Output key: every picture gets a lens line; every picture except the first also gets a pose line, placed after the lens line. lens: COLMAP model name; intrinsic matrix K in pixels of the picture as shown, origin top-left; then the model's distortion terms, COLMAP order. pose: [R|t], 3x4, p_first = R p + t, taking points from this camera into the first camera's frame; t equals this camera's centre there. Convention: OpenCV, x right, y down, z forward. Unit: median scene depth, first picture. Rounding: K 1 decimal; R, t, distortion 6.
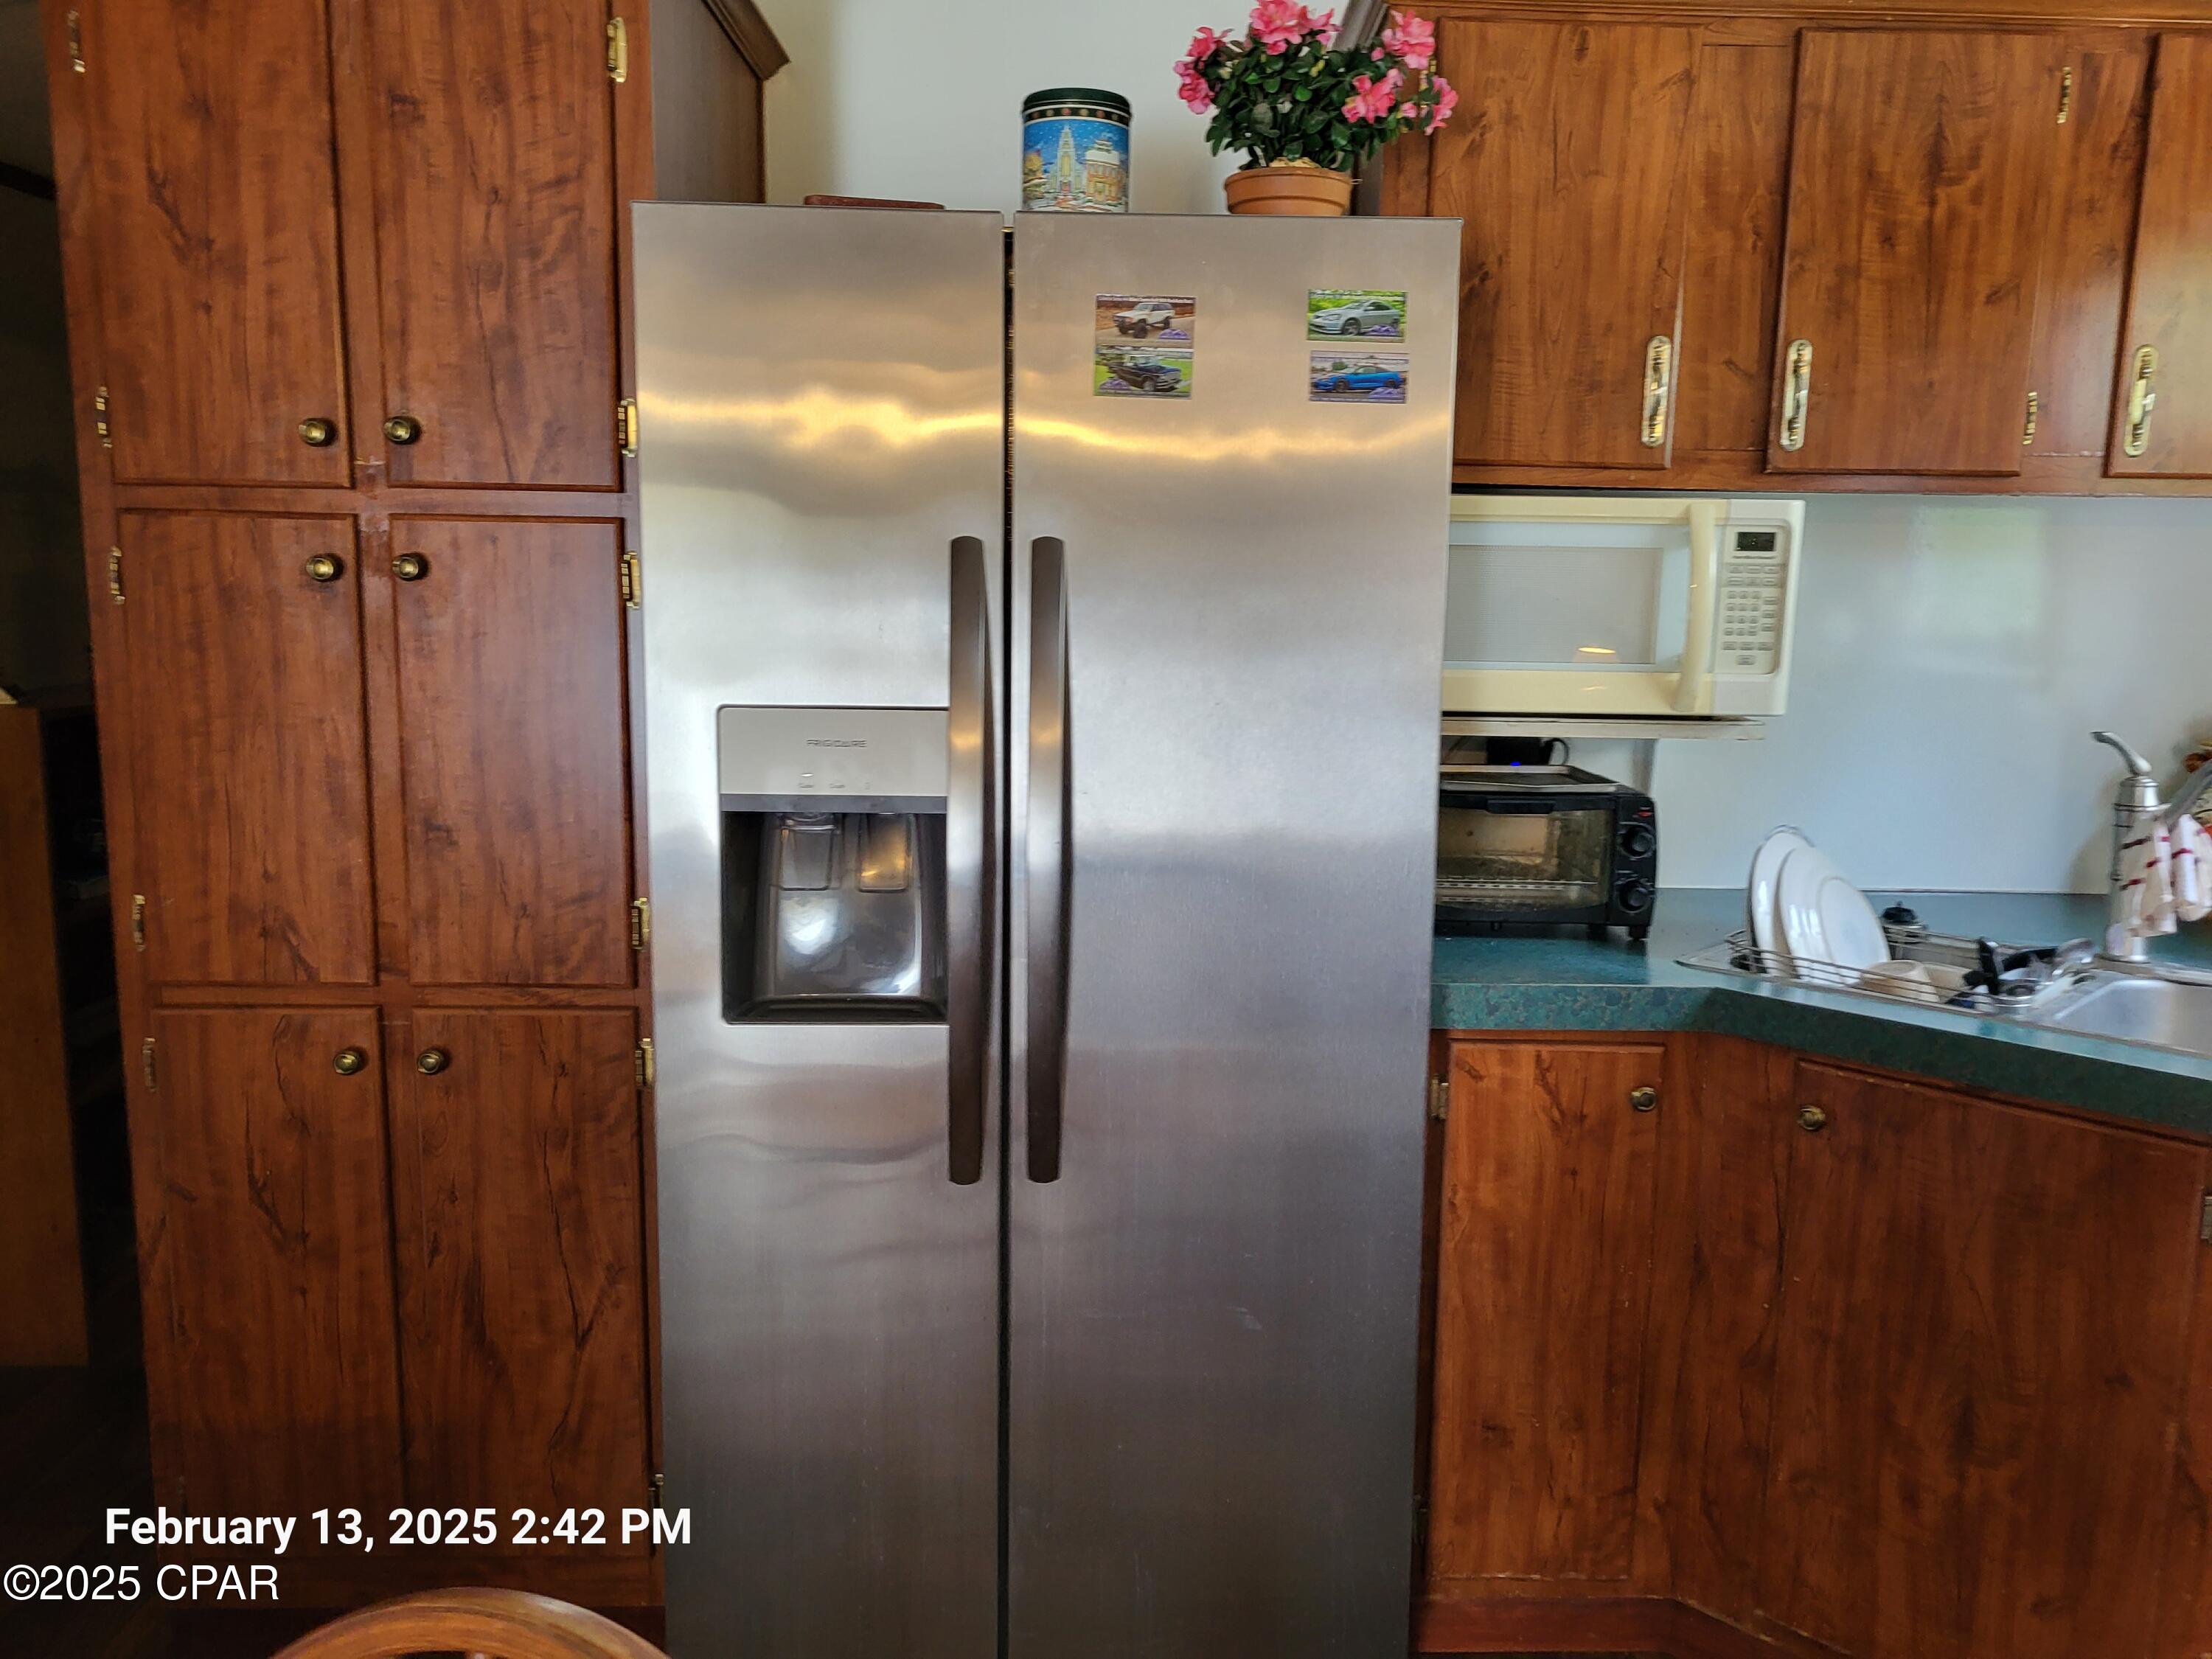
lens RADIAL K [[1699.2, 0, 1148.6], [0, 1699.2, 822.4], [0, 0, 1]] dist [0.000300, -0.004937]
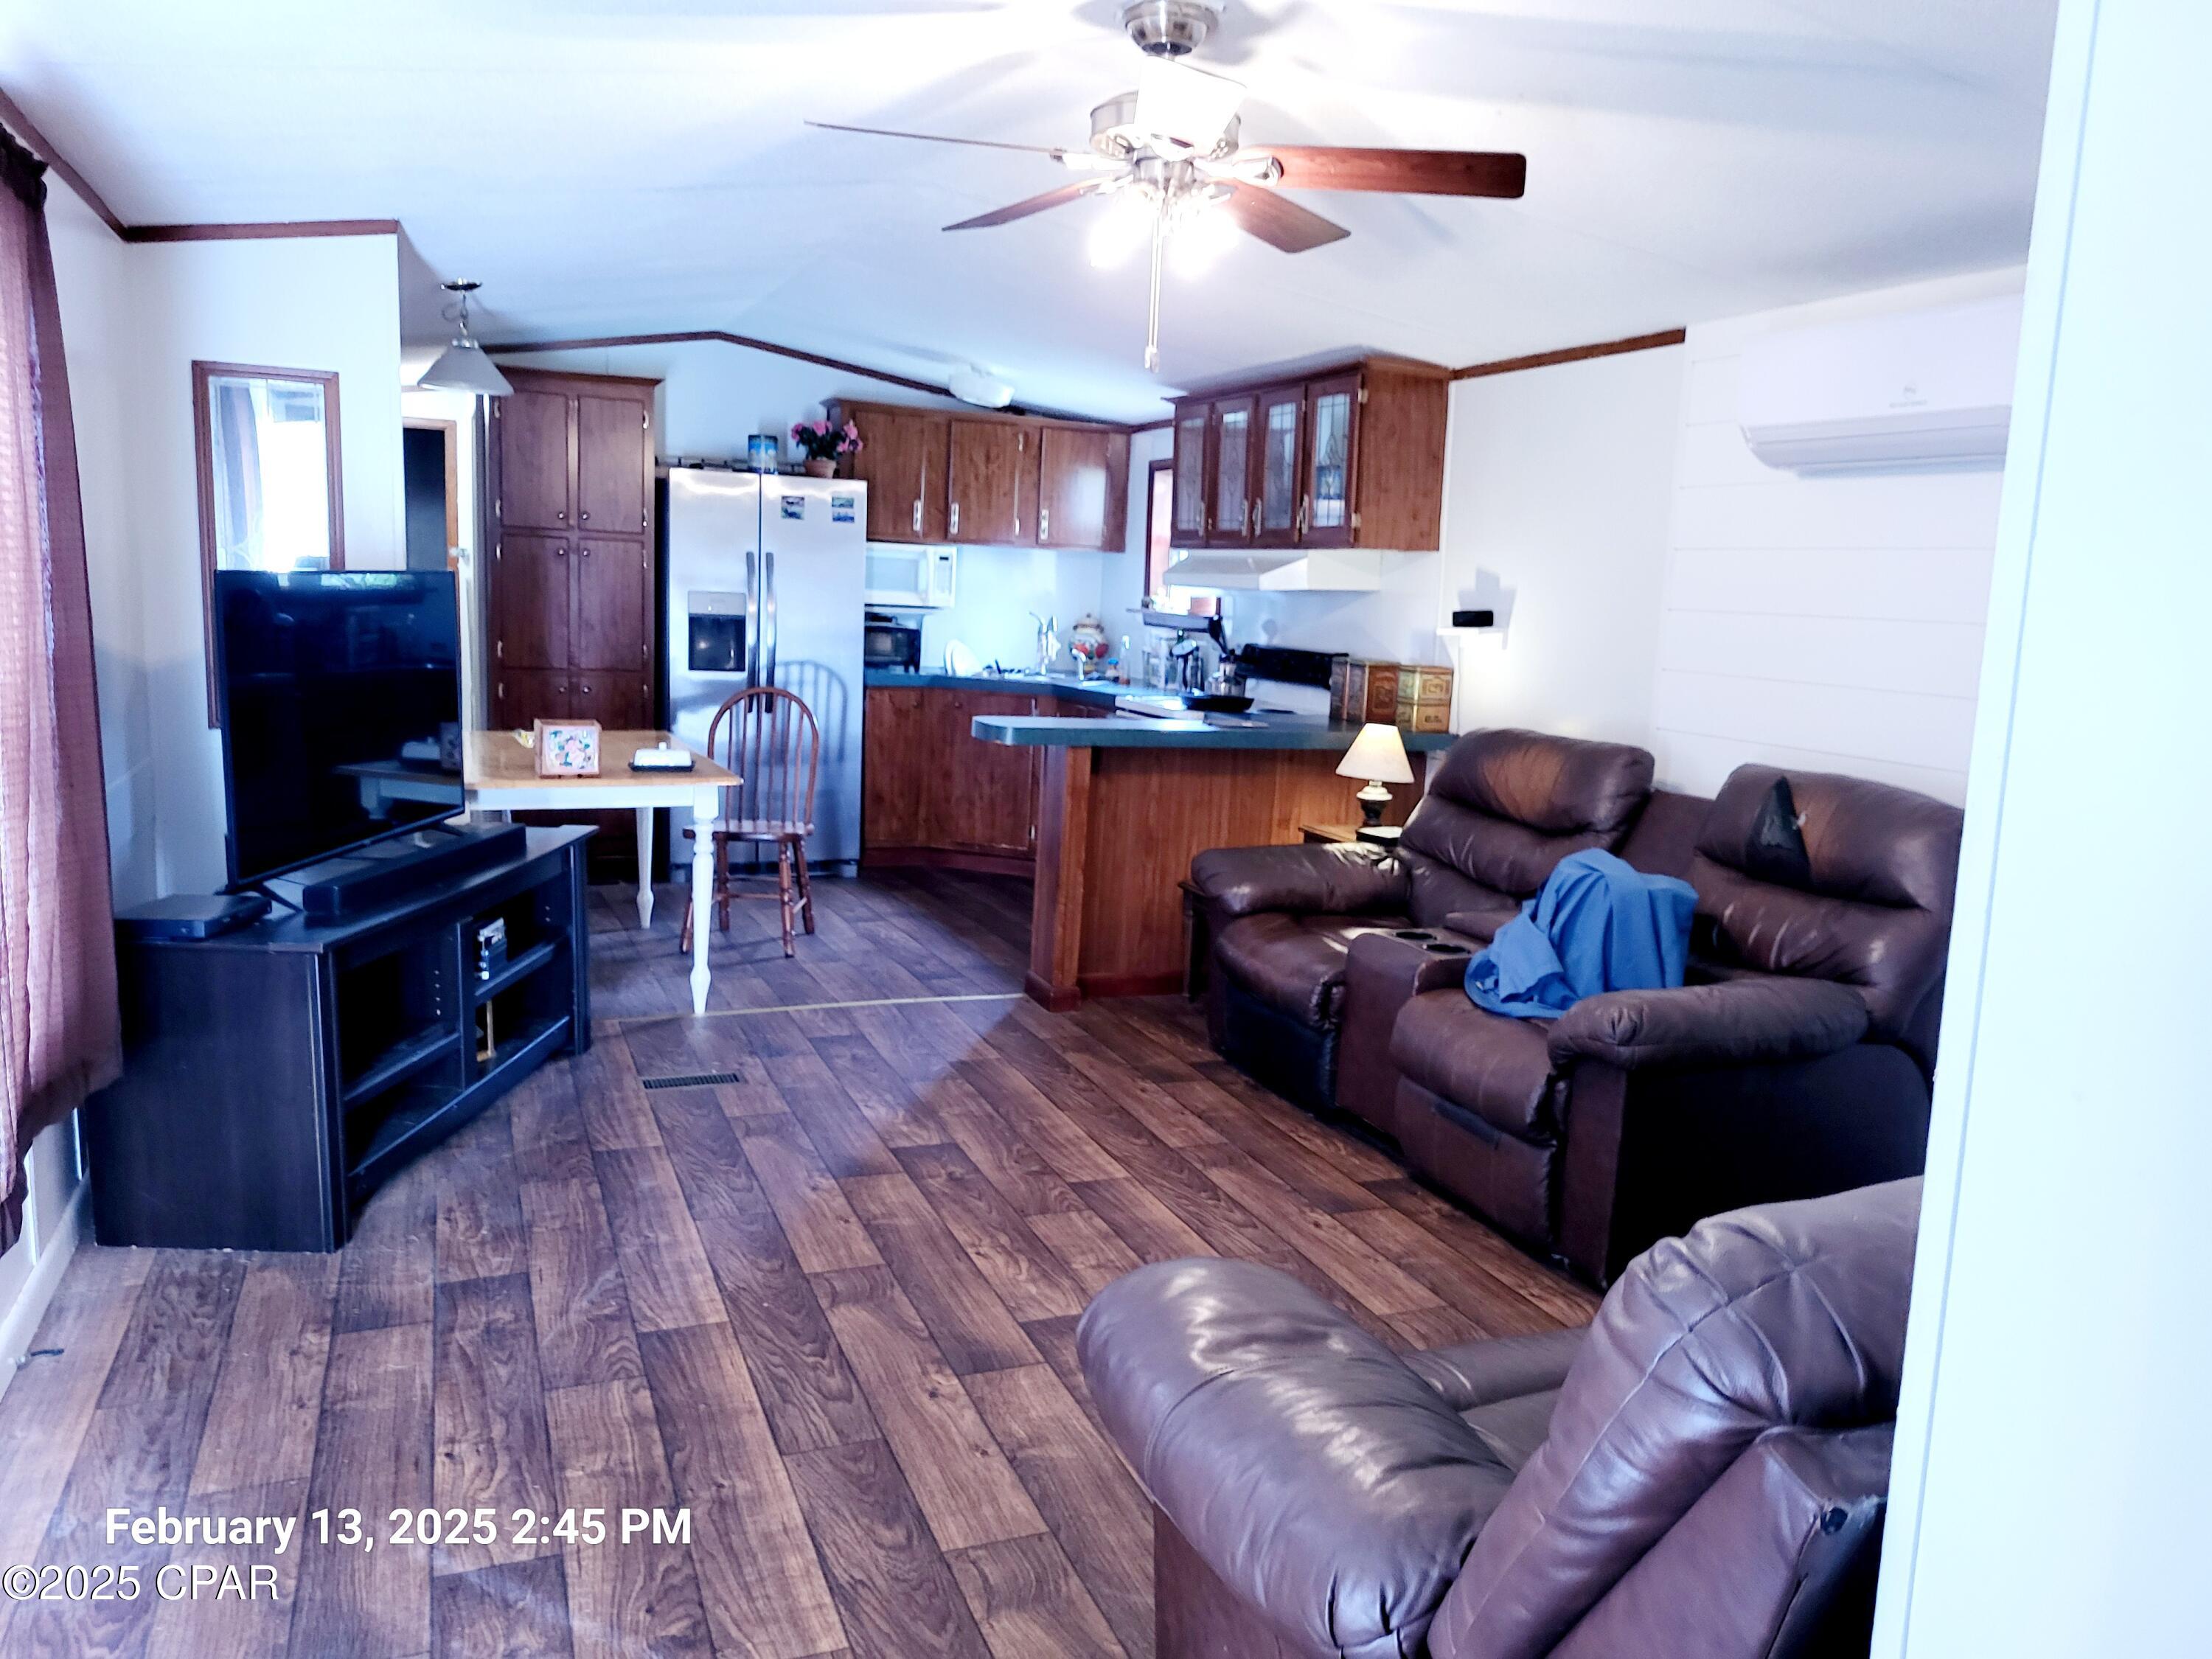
lens RADIAL K [[1676.1, 0, 1101.6], [0, 1676.1, 865.6], [0, 0, 1]] dist [0.040507, -0.002643]
pose [[0.937582, -0.028894, 0.346561, -0.623200], [0.016340, 0.999102, 0.039090, 0.375083], [-0.347380, -0.030987, 0.937212, -2.636892]]
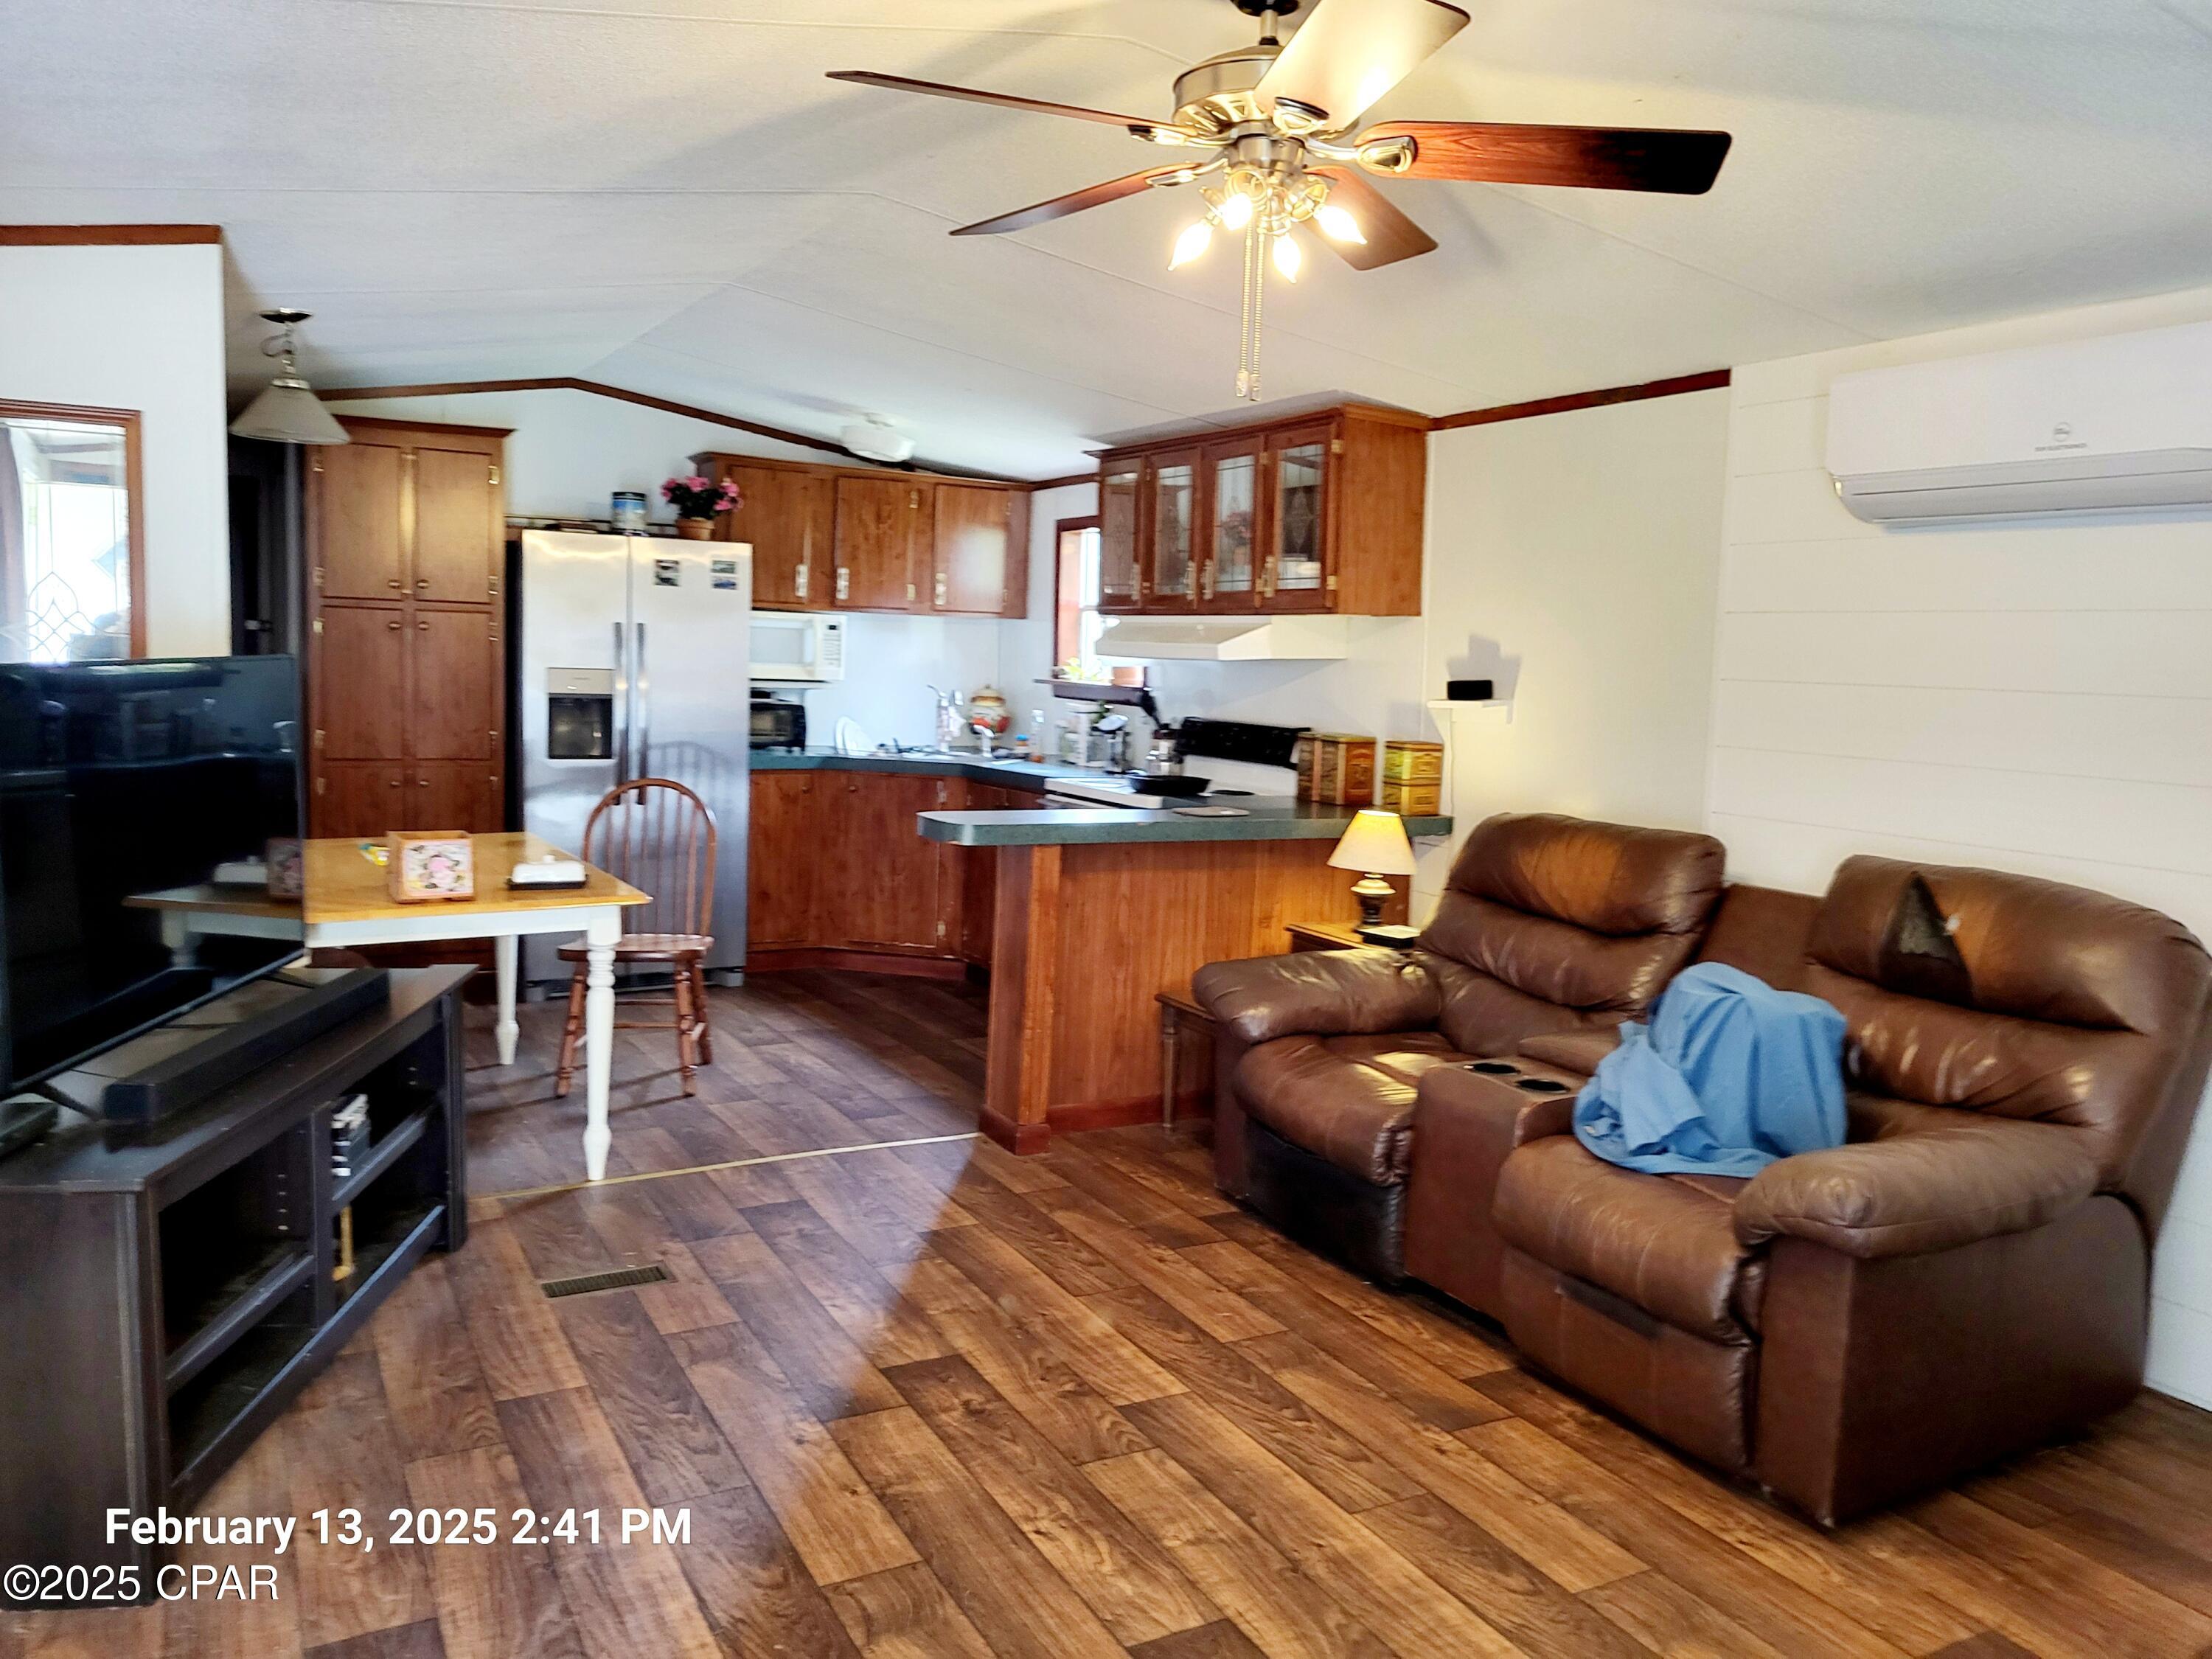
lens RADIAL K [[1683.7, 0, 1117.1], [0, 1683.7, 827.5], [0, 0, 1]] dist [0.043614, -0.039932]
pose [[0.889118, -0.031310, 0.456606, -0.688264], [0.043255, 0.998940, -0.015729, 0.311763], [-0.455630, 0.033735, 0.889530, -2.249287]]
